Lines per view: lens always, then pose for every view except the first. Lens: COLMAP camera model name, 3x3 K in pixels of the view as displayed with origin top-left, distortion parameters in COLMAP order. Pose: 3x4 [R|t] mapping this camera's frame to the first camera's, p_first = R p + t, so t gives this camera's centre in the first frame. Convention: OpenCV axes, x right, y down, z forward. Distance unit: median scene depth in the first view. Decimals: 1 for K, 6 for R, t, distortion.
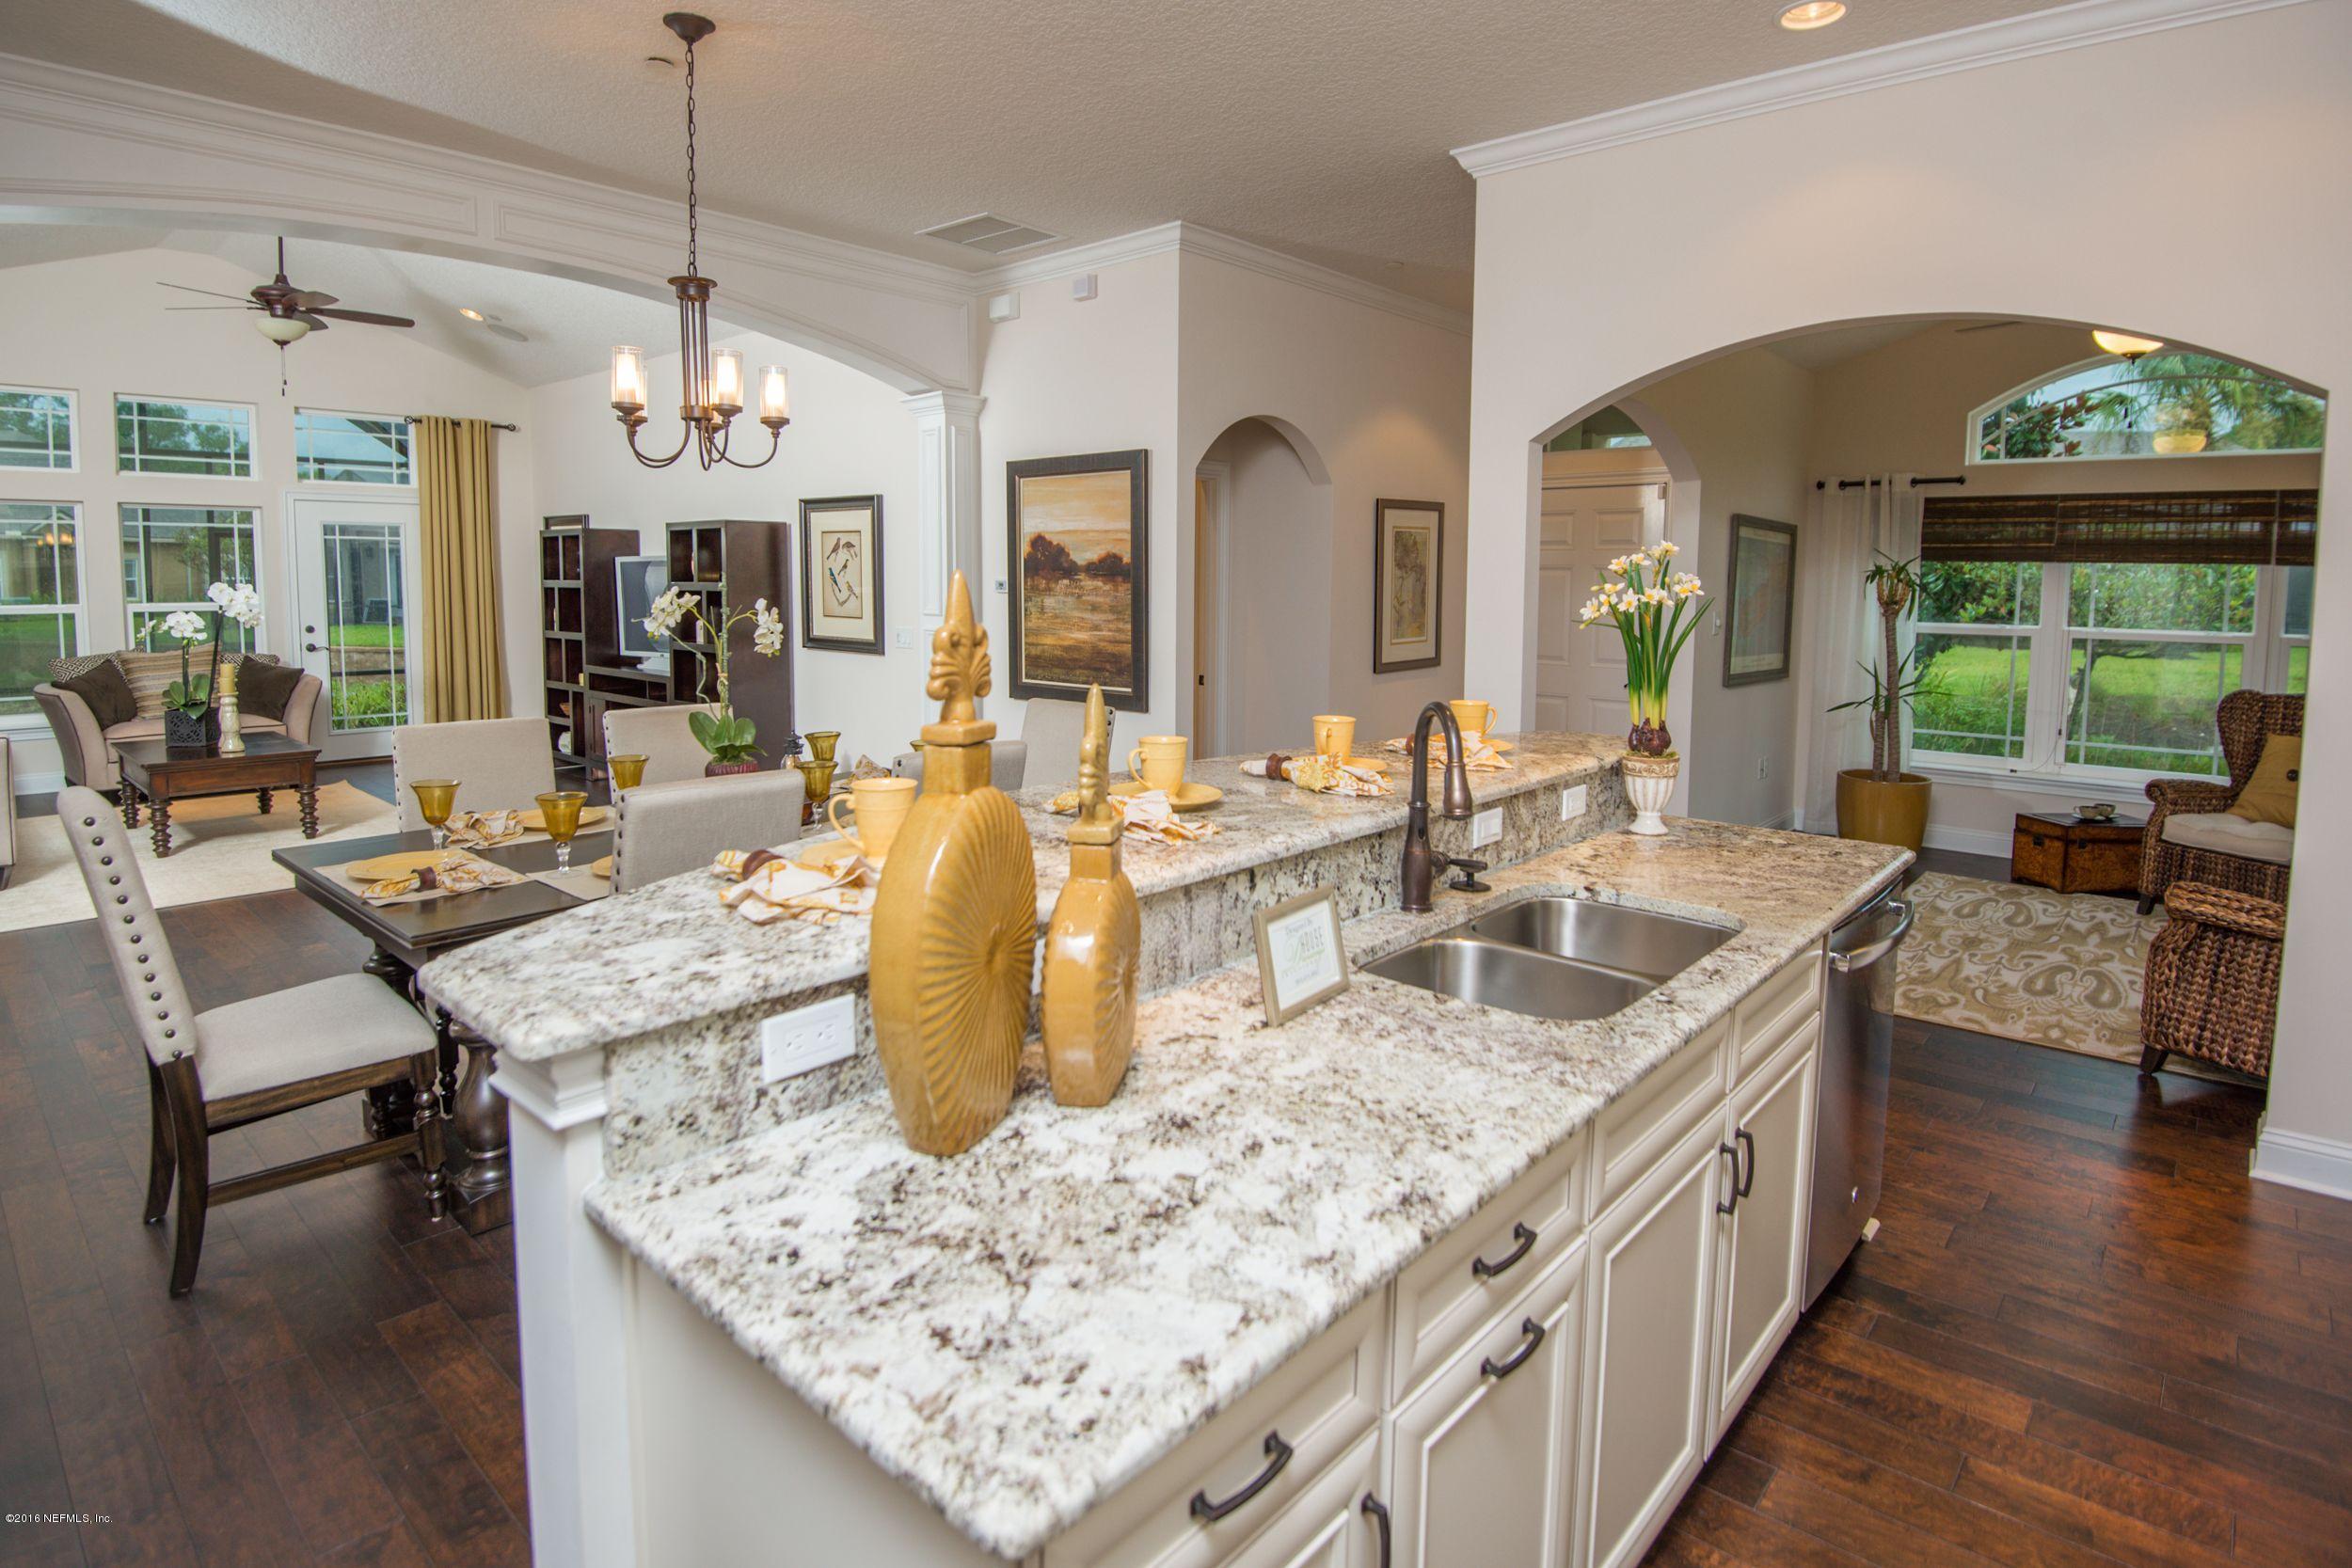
lens RADIAL K [[1214.1, 0, 1123.5], [0, 1214.1, 696.0], [0, 0, 1]] dist [-0.016043, -0.011173]
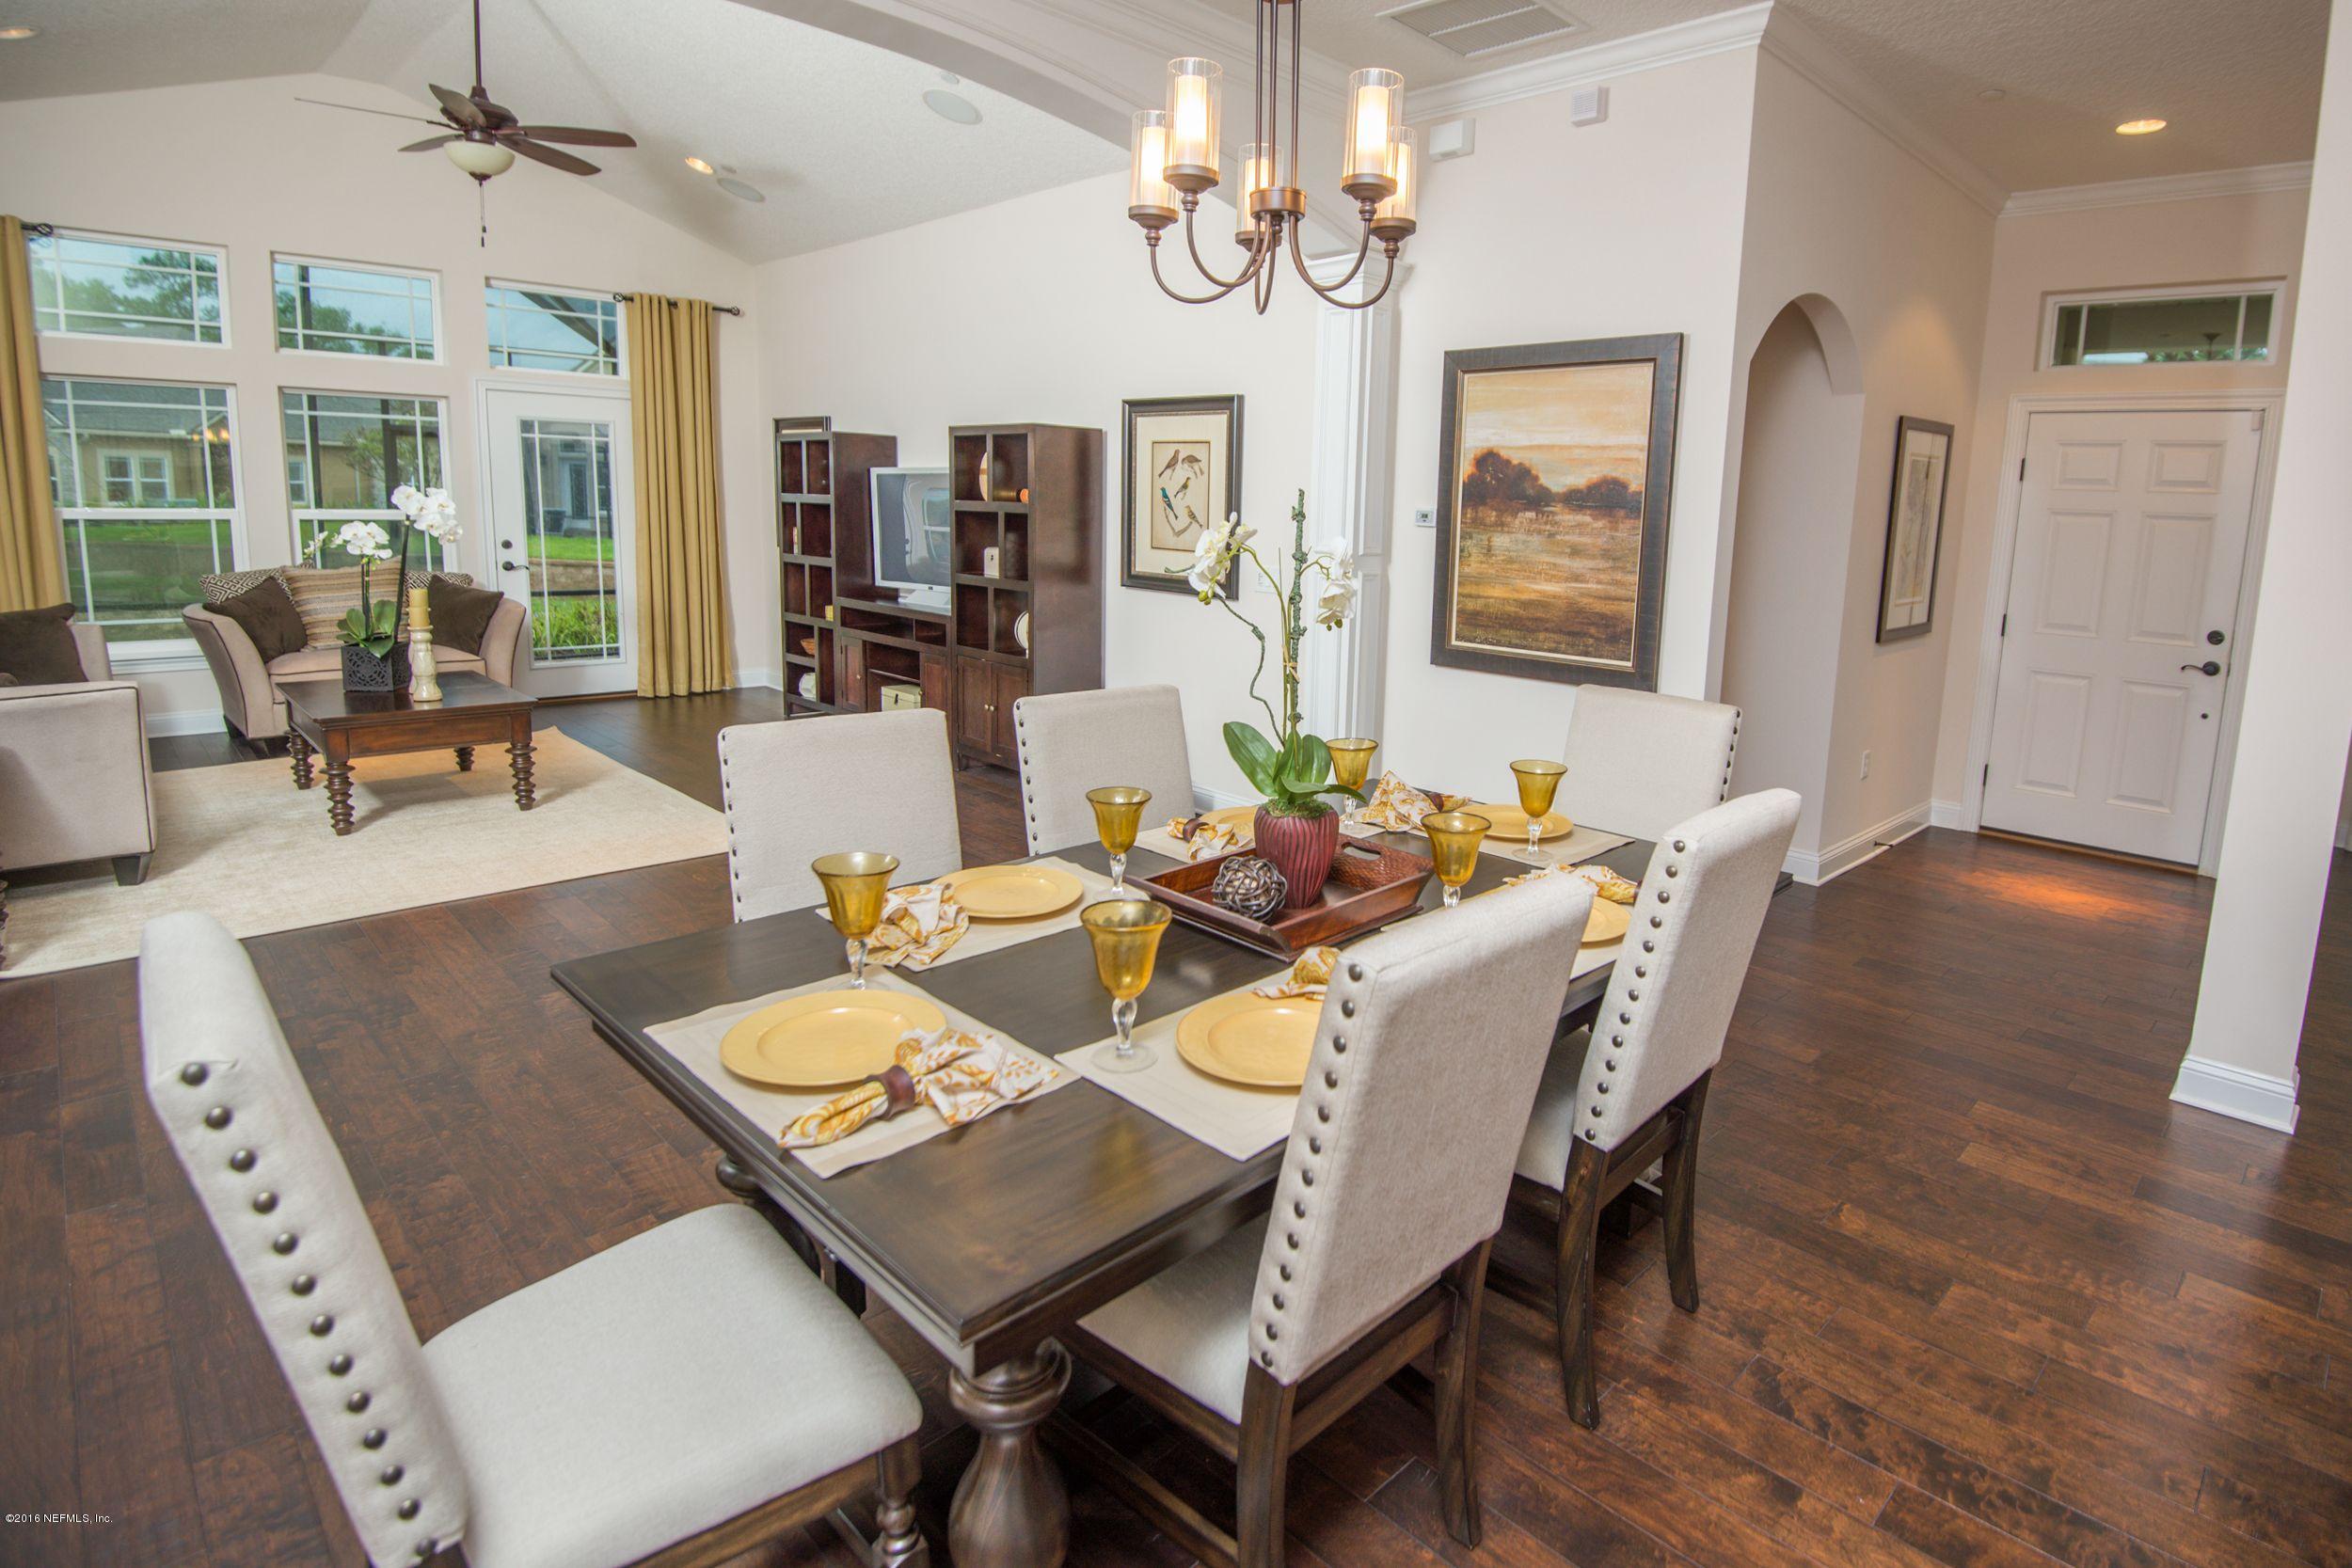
lens RADIAL K [[1214.1, 0, 1267.7], [0, 1214.1, 717.7], [0, 0, 1]] dist [-0.016043, -0.011173]
pose [[0.999458, 0.029951, -0.013640, -0.153401], [-0.028843, 0.996749, 0.075224, -0.016070], [0.015849, -0.074790, 0.997073, 0.187237]]
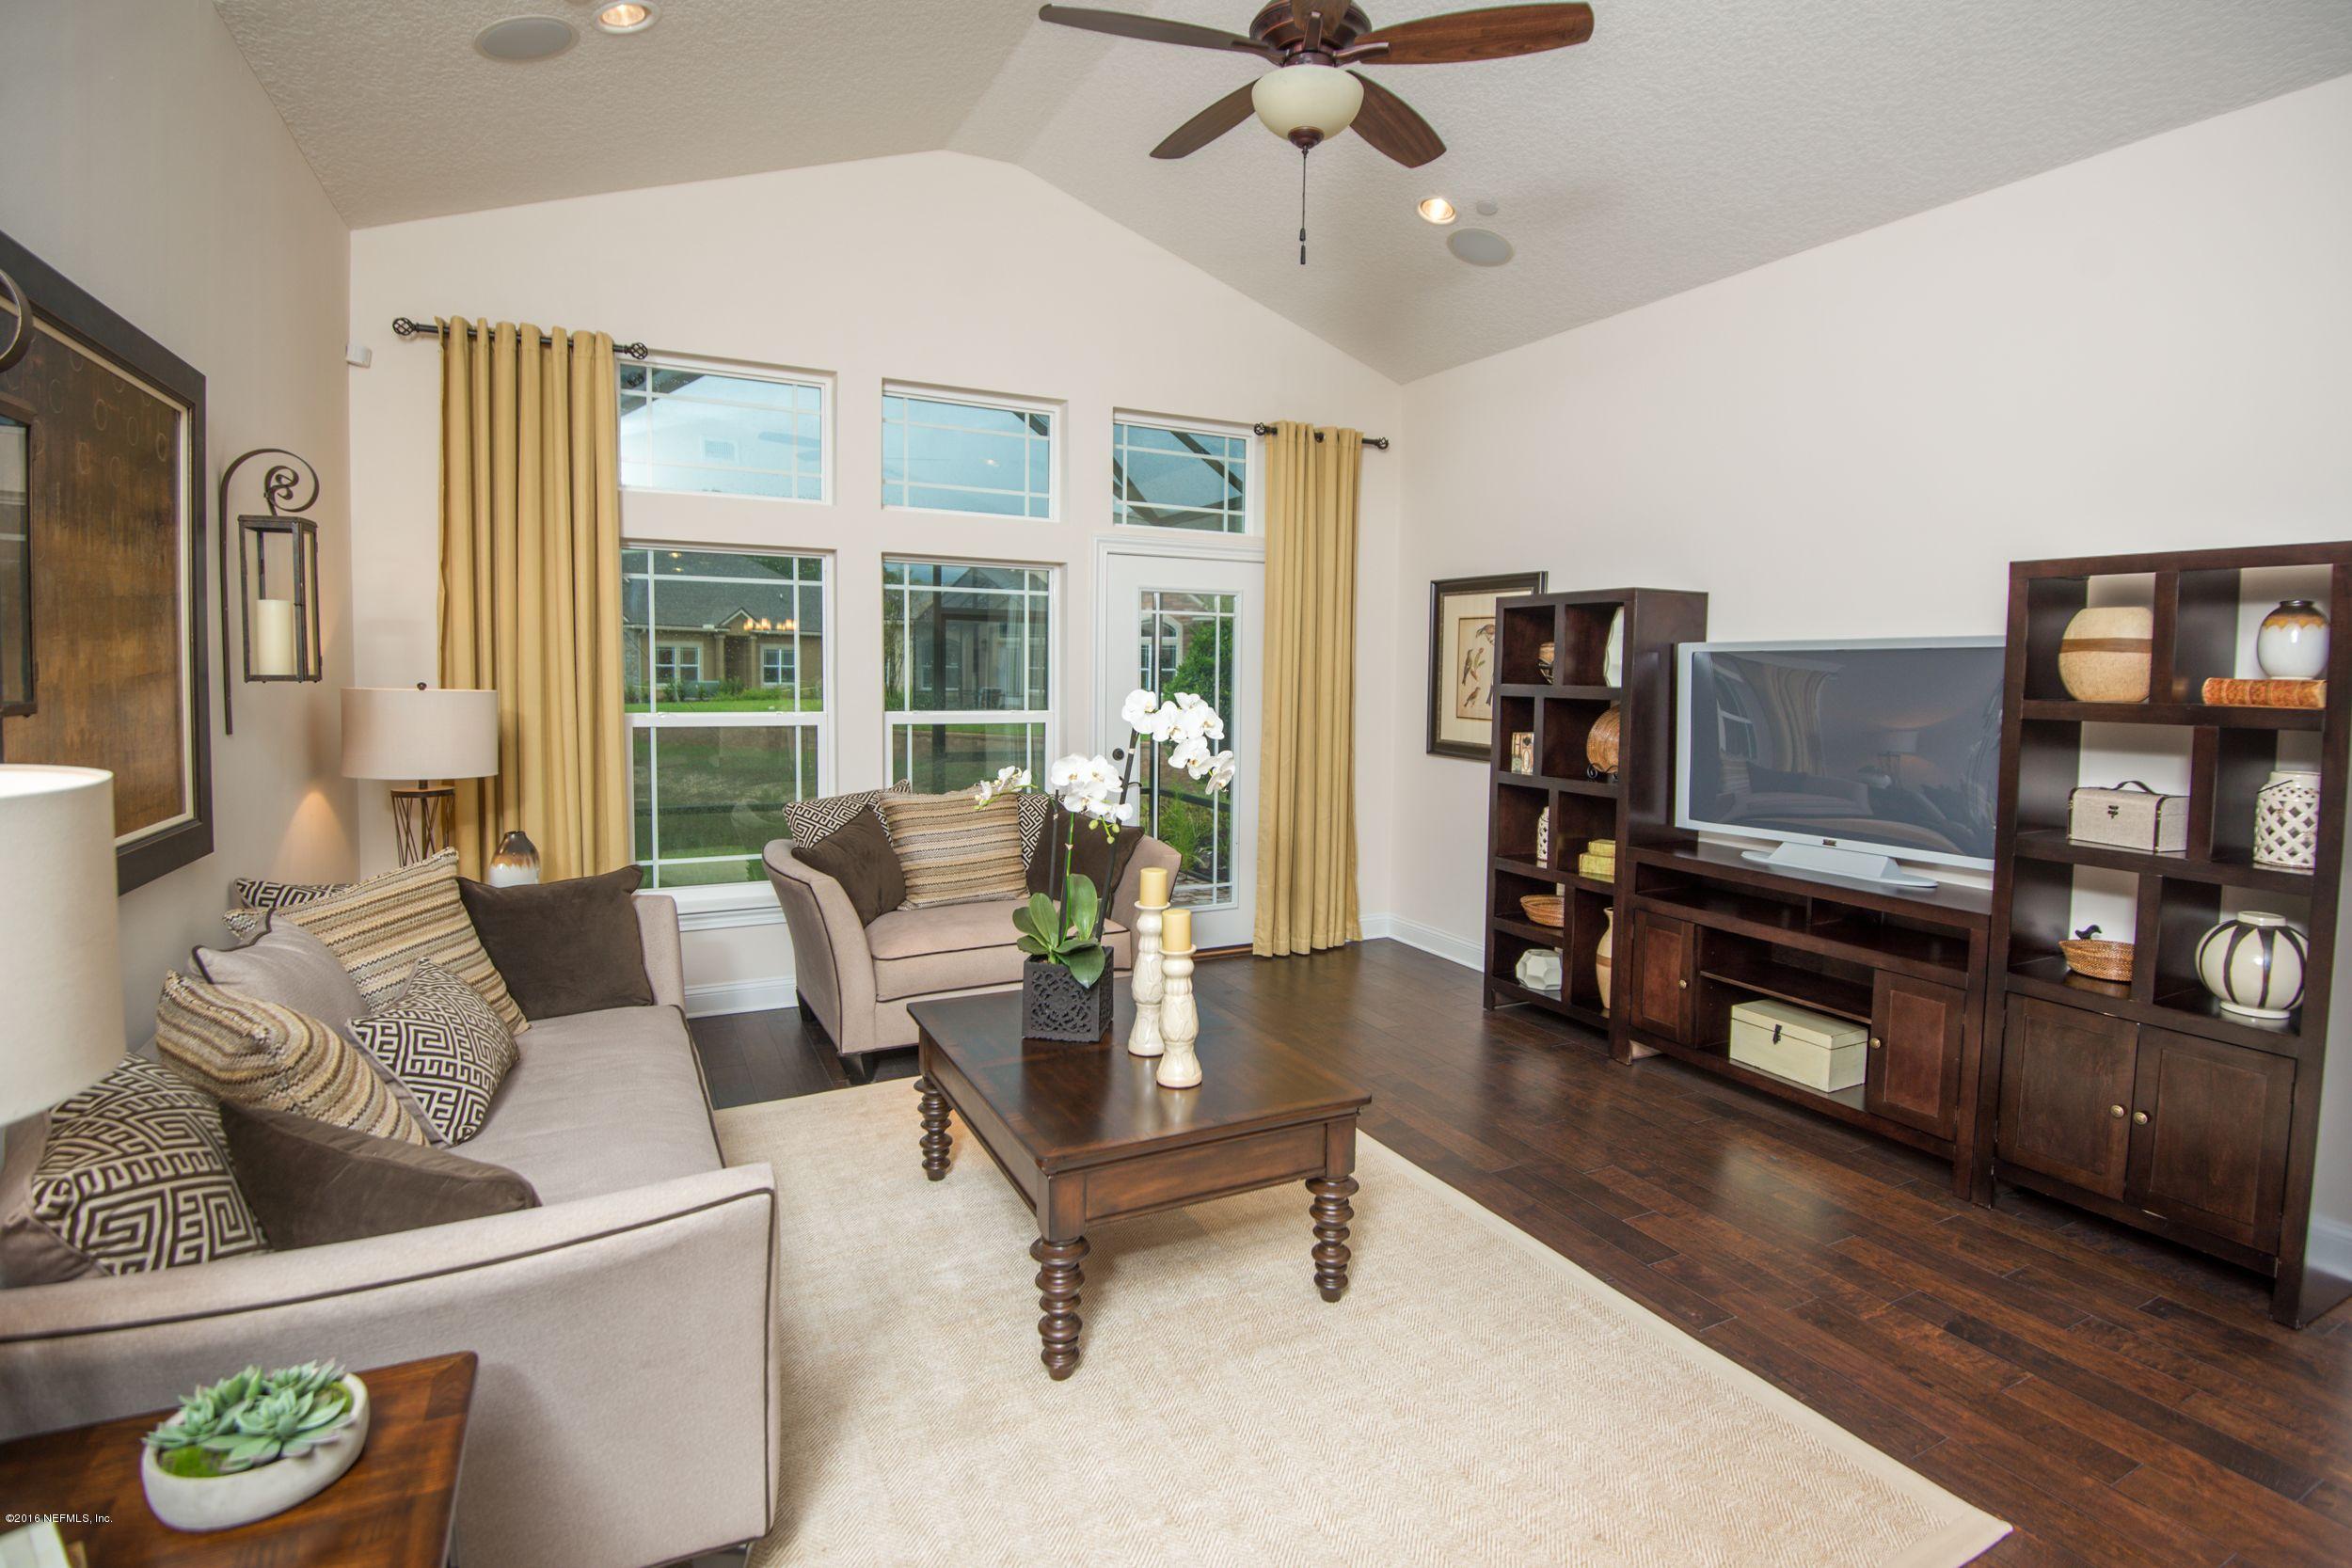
lens RADIAL K [[1144.6, 0, 1192.3], [0, 1144.6, 770.8], [0, 0, 1]] dist [0.005948, -0.000063]
pose [[0.940086, 0.038641, -0.338741, -0.533277], [-0.042352, 0.999096, -0.003567, -0.057187], [0.338297, 0.017700, 0.940873, 0.540865]]
